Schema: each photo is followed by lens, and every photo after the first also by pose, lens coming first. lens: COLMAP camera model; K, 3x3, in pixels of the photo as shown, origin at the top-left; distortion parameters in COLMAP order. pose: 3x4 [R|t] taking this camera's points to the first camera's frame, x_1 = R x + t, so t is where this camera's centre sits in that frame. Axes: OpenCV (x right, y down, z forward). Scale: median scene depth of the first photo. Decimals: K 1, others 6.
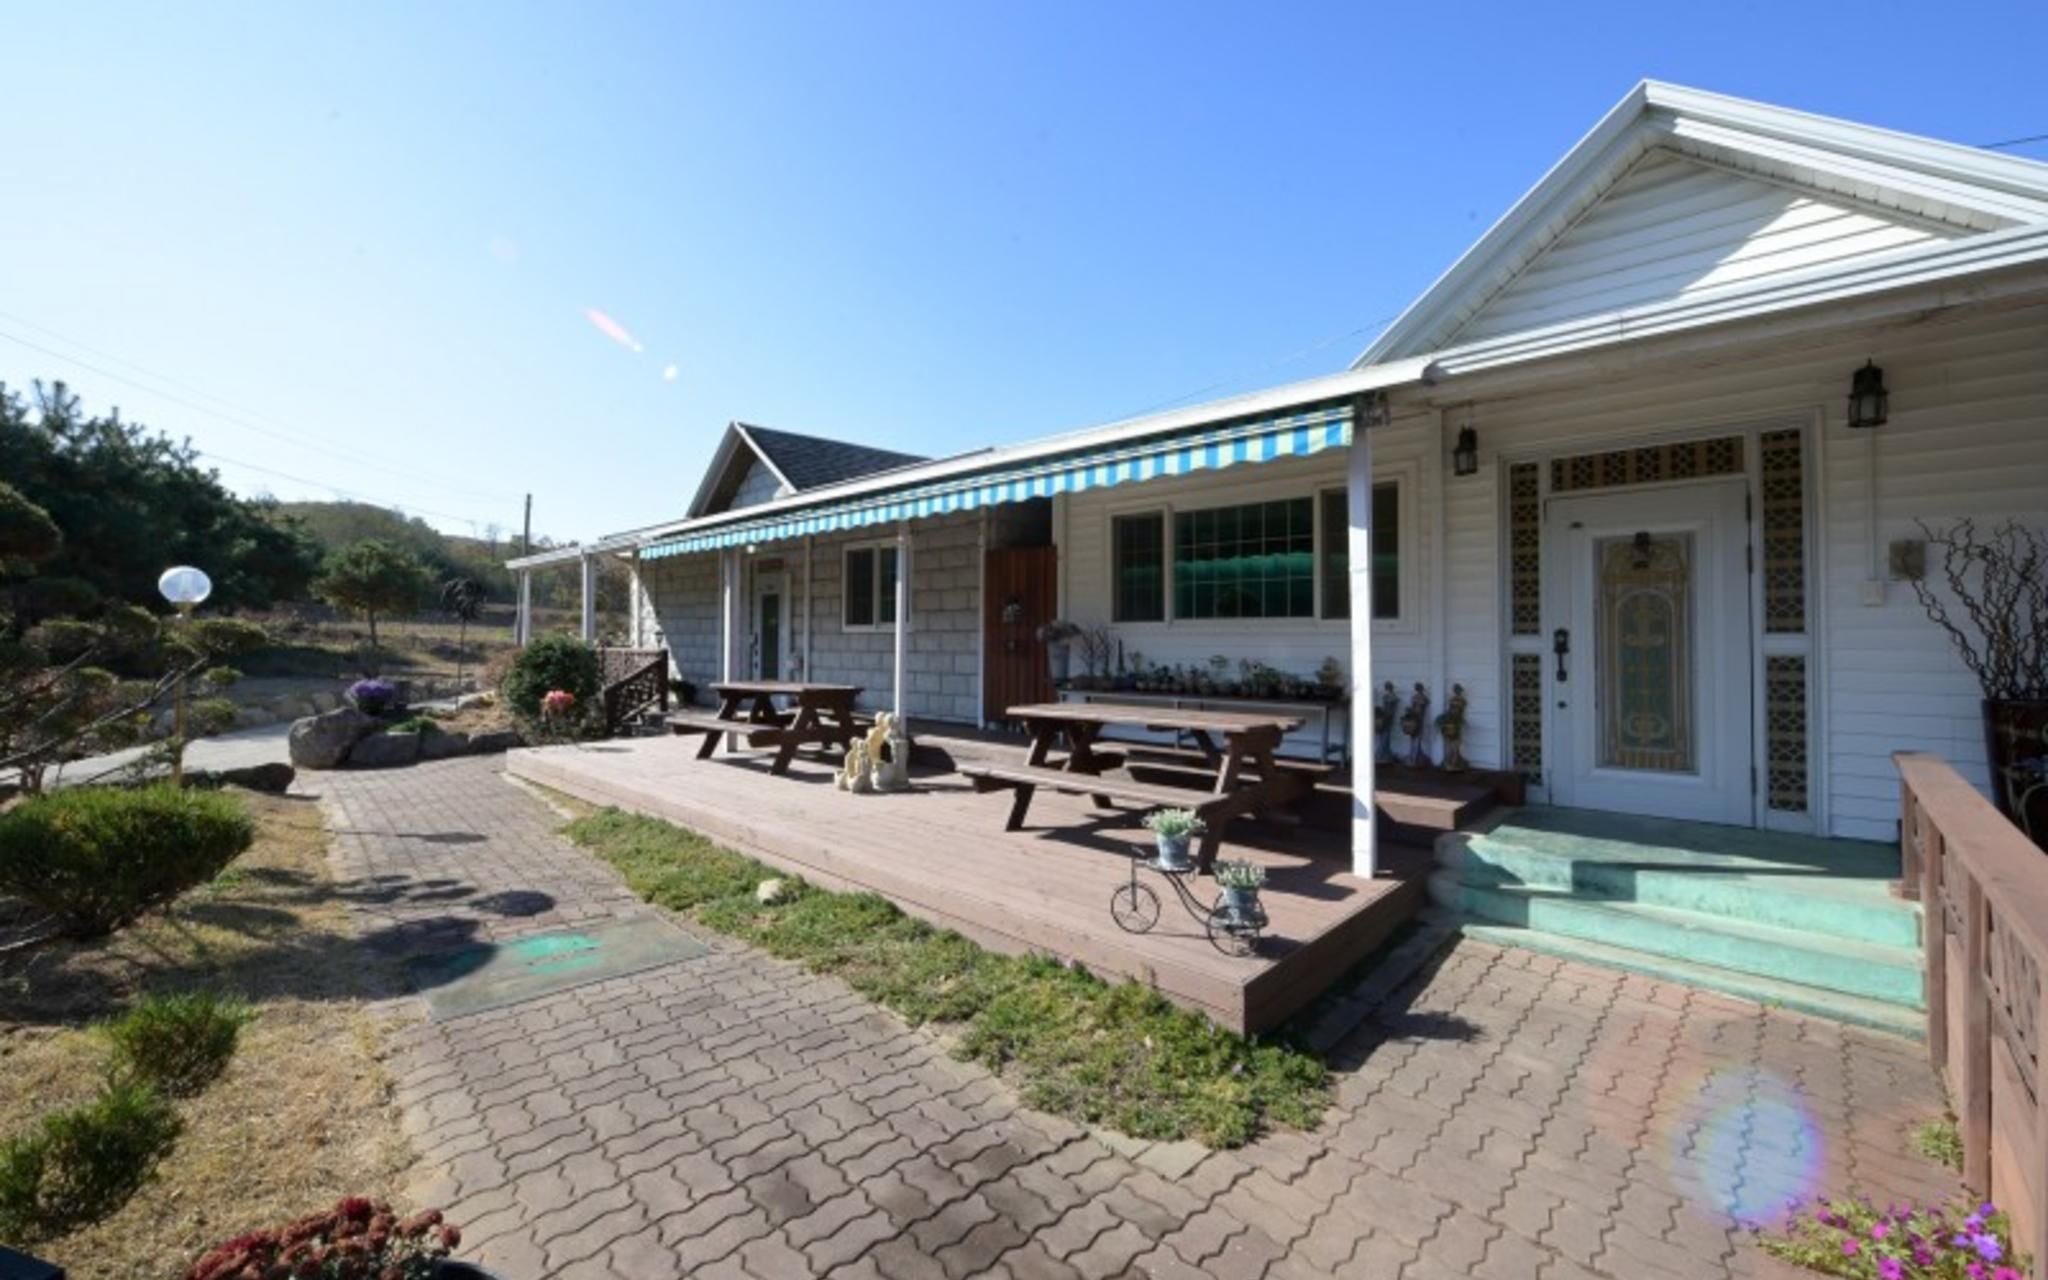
lens RADIAL K [[830.9, 0, 1023.7], [0, 830.9, 638.8], [0, 0, 1]] dist [-0.004715, -0.000506]
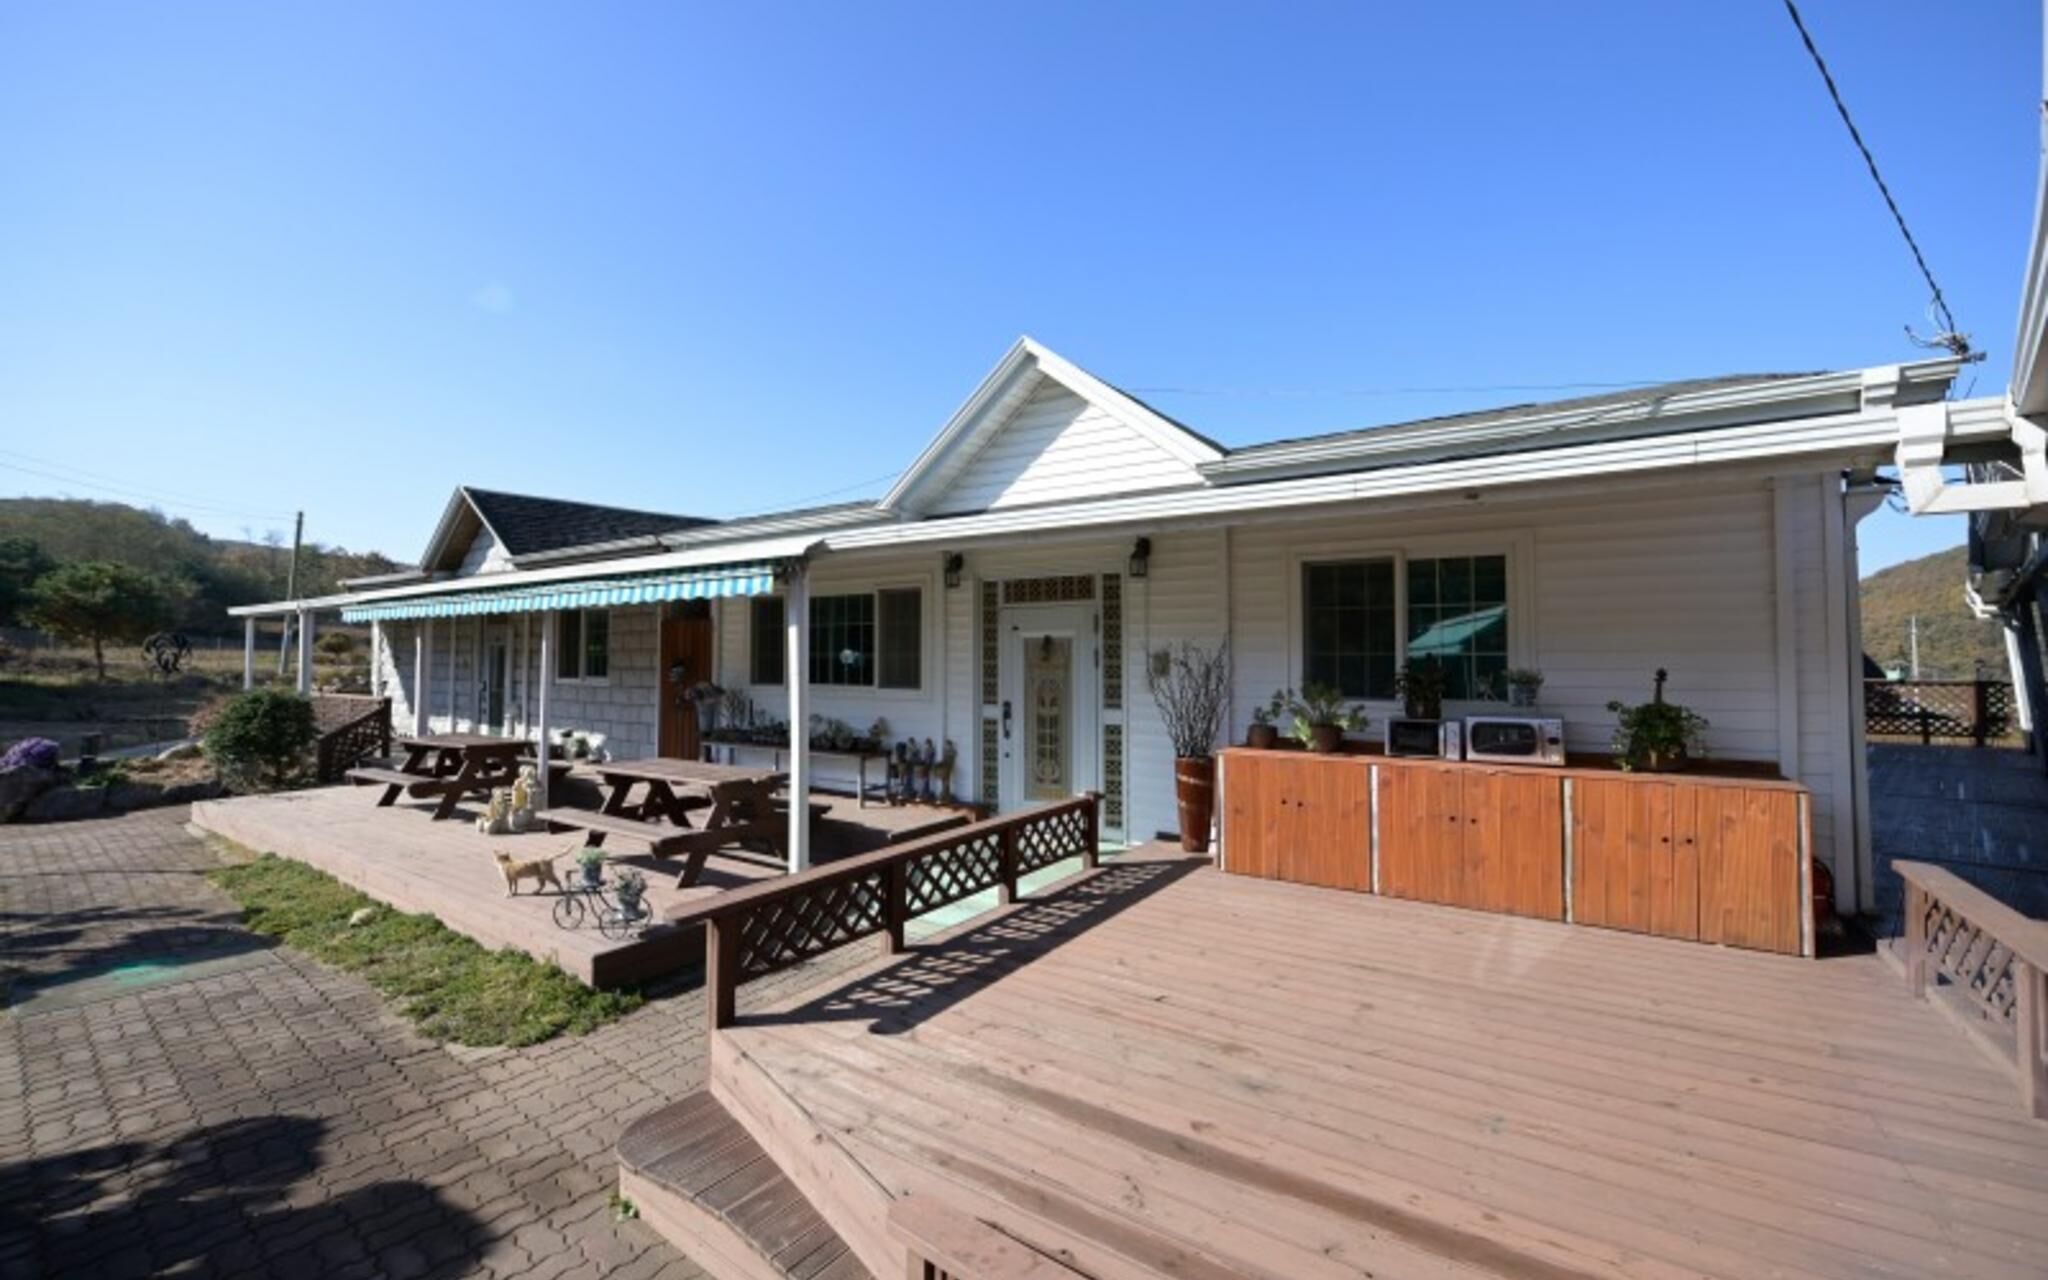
lens RADIAL K [[830.9, 0, 1023.6], [0, 830.9, 633.7], [0, 0, 1]] dist [-0.004715, -0.000506]
pose [[0.986525, 0.001570, 0.163604, 0.431983], [0.002654, 0.999669, -0.025594, -0.087875], [-0.163590, 0.025684, 0.986194, -0.390911]]
